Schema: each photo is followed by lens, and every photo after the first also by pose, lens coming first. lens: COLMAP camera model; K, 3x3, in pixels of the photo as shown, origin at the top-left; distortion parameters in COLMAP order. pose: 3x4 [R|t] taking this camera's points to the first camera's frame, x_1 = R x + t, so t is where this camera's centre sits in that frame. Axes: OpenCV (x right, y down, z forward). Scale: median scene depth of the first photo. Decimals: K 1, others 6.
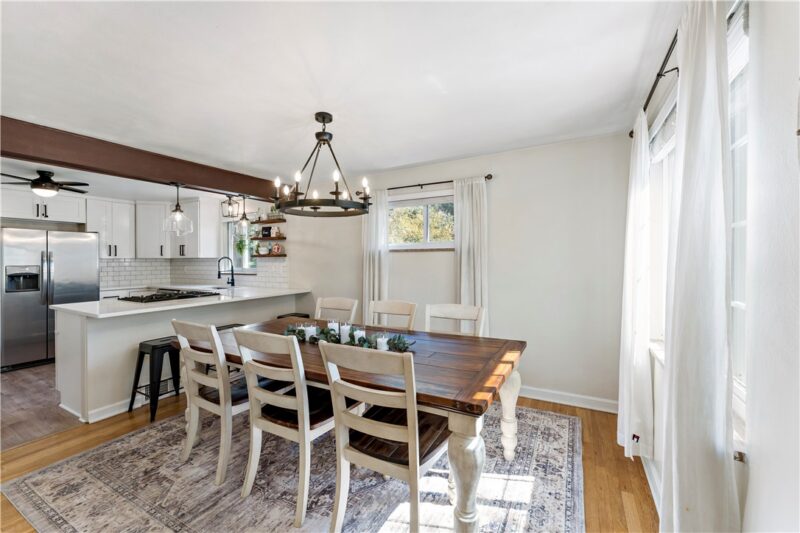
lens RADIAL K [[327.1, 0, 405.3], [0, 327.1, 259.9], [0, 0, 1]] dist [0.000704, 0.000009]
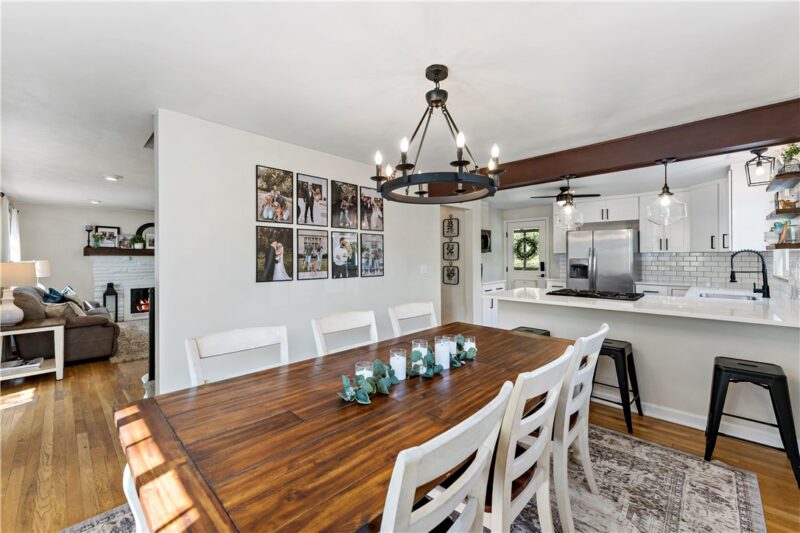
lens RADIAL K [[327.1, 0, 405.3], [0, 327.1, 259.9], [0, 0, 1]] dist [0.000704, 0.000009]
pose [[-0.272042, 0.019654, -0.962085, 0.297269], [0.008299, 0.999802, 0.018078, -0.006907], [0.962249, -0.003067, -0.272152, 0.661636]]
